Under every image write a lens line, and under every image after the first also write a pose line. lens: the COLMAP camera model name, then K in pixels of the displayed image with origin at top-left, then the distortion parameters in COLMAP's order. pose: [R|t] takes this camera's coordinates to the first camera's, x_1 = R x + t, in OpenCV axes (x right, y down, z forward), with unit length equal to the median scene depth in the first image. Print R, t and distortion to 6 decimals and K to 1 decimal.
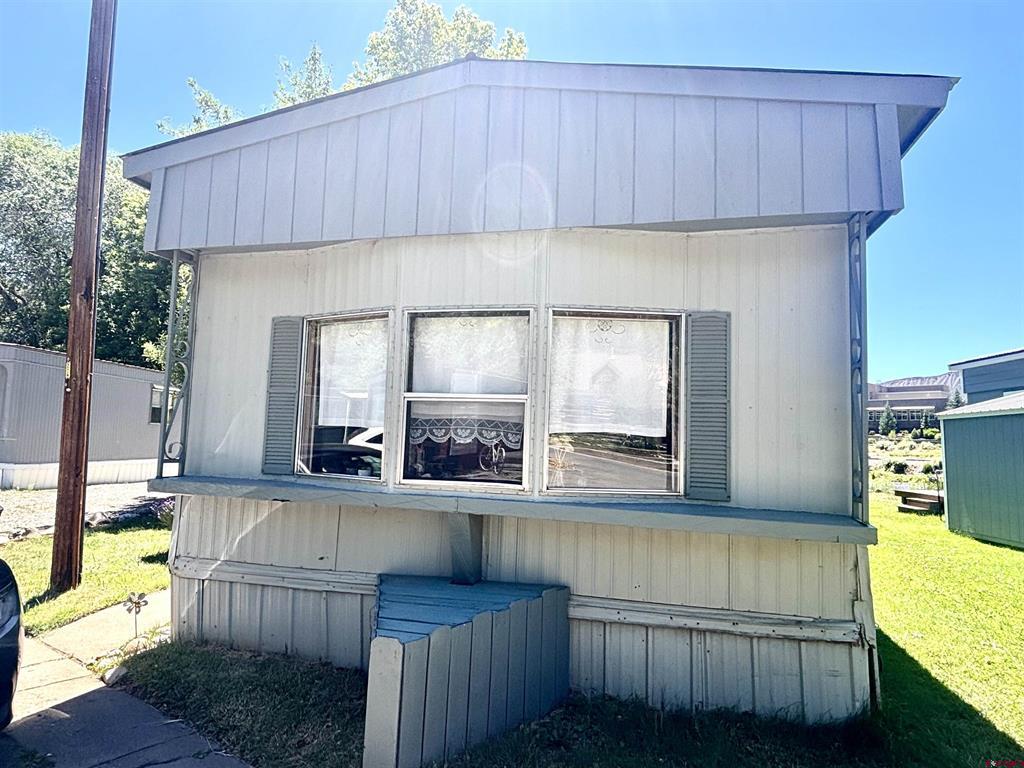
lens RADIAL K [[628.6, 0, 512.0], [0, 628.6, 384.0], [0, 0, 1]] dist [-0.006271, -0.001960]
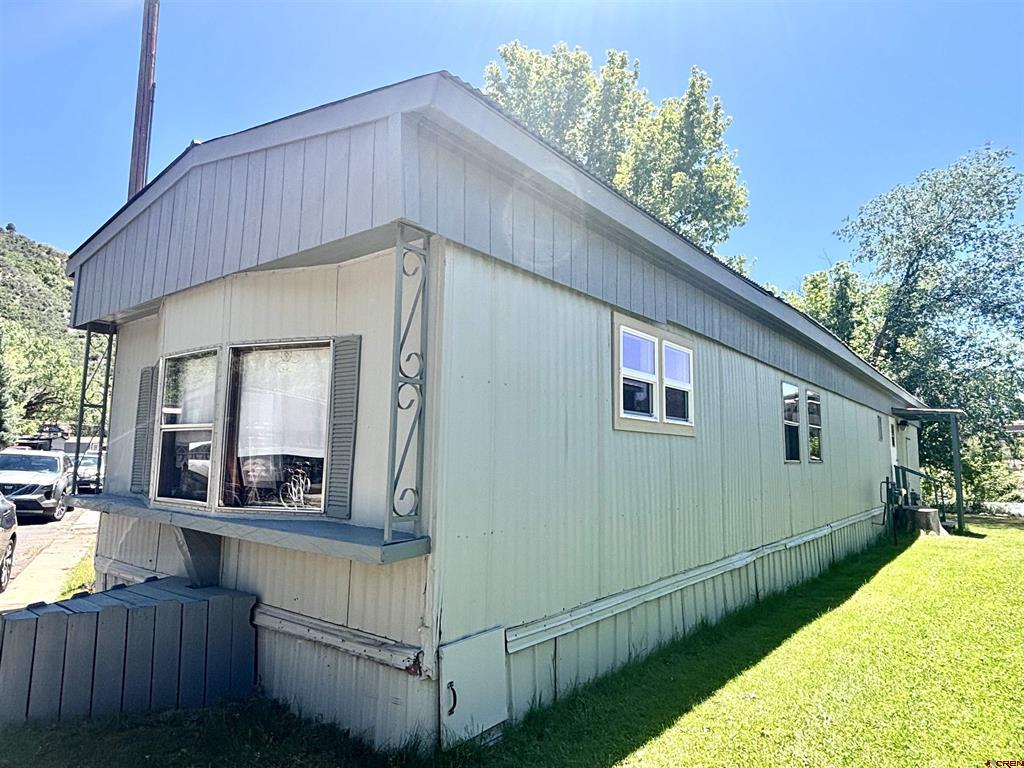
lens RADIAL K [[628.6, 0, 512.0], [0, 628.6, 384.0], [0, 0, 1]] dist [-0.006271, -0.001960]
pose [[0.924238, -0.061016, -0.376909, 0.977321], [0.046170, 0.997765, -0.048309, 0.027399], [0.379014, 0.027247, 0.924990, 0.144413]]
